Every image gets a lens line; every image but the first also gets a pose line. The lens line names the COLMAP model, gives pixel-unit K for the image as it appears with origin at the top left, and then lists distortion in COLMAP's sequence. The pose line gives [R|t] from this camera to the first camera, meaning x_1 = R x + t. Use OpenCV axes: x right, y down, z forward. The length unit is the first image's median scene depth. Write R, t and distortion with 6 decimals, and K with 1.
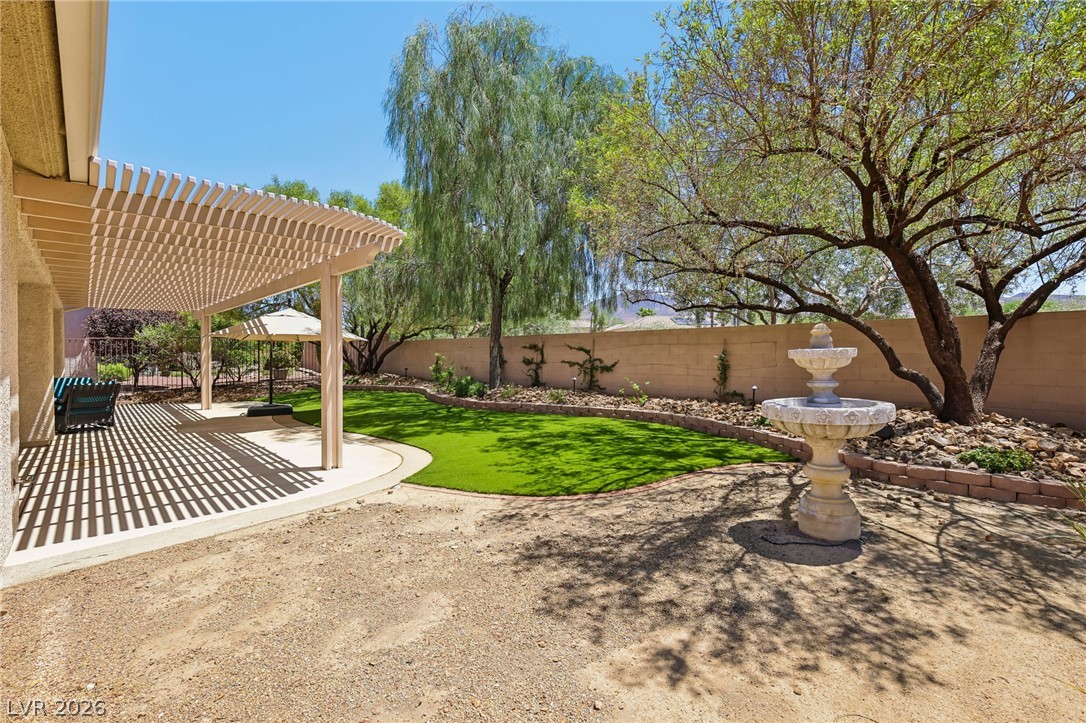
lens RADIAL K [[476.2, 0, 543.7], [0, 476.2, 359.9], [0, 0, 1]] dist [0.001343, 0.000268]
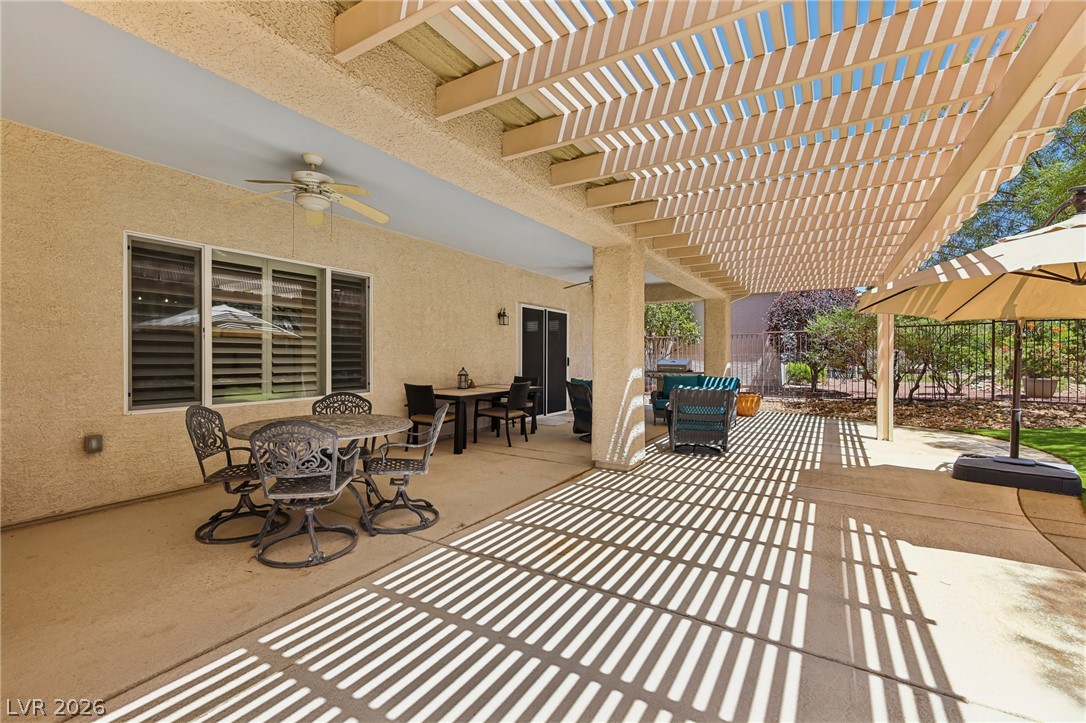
lens RADIAL K [[476.2, 0, 541.1], [0, 476.2, 361.1], [0, 0, 1]] dist [0.001343, 0.000268]
pose [[0.260034, 0.017887, -0.965434, -0.203033], [-0.019790, 0.999717, 0.013192, 0.004116], [0.965397, 0.015675, 0.260314, 0.357589]]
